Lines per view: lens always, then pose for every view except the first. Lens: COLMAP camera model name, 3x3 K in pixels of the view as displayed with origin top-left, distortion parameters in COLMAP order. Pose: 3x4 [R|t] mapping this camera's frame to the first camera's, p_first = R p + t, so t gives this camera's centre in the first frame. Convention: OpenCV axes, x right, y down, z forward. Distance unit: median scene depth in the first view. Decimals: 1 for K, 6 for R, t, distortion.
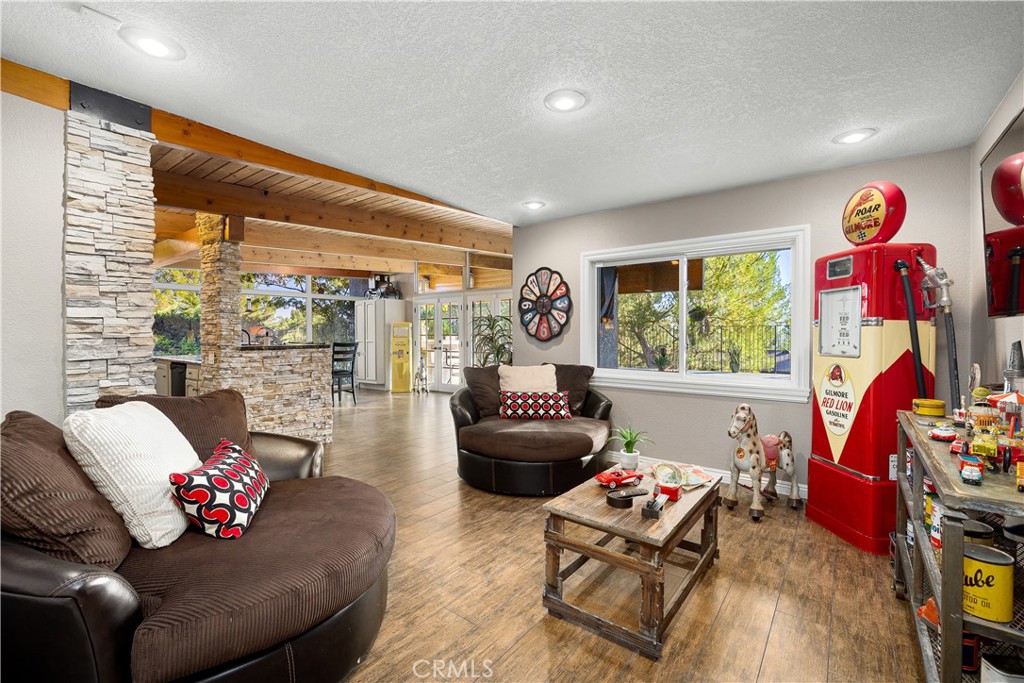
lens RADIAL K [[438.8, 0, 513.2], [0, 438.8, 339.1], [0, 0, 1]] dist [0.003834, -0.001530]
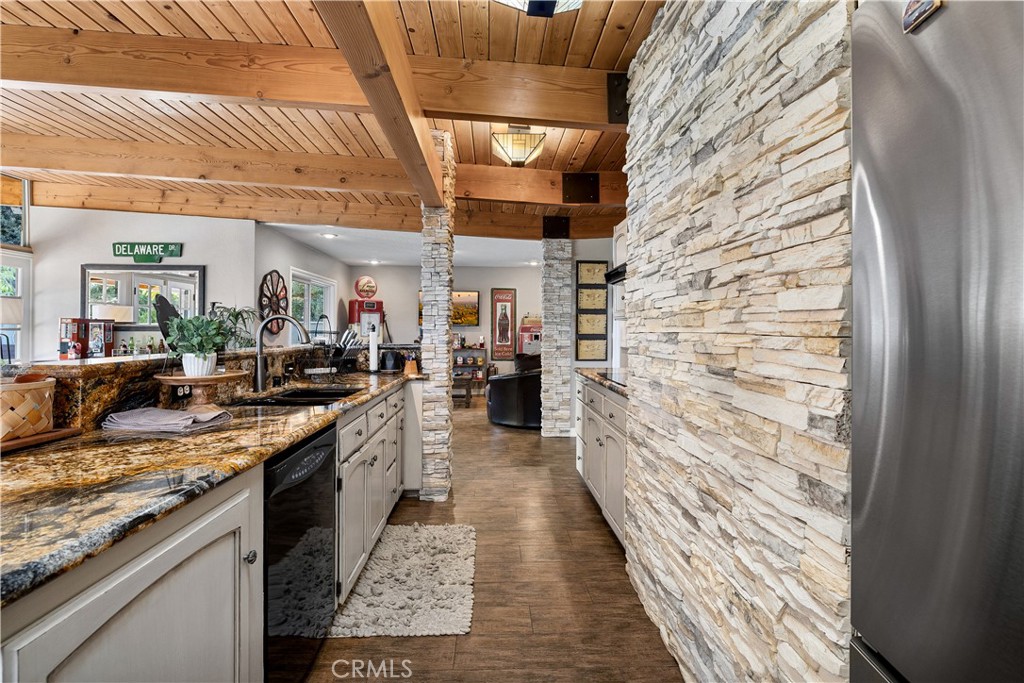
lens RADIAL K [[482.0, 0, 509.8], [0, 482.0, 326.8], [0, 0, 1]] dist [-0.008727, 0.000734]
pose [[-0.635380, 0.001969, 0.772197, -1.291963], [0.004947, 0.999987, 0.001521, -0.013980], [-0.772184, 0.004787, -0.635381, 1.326538]]
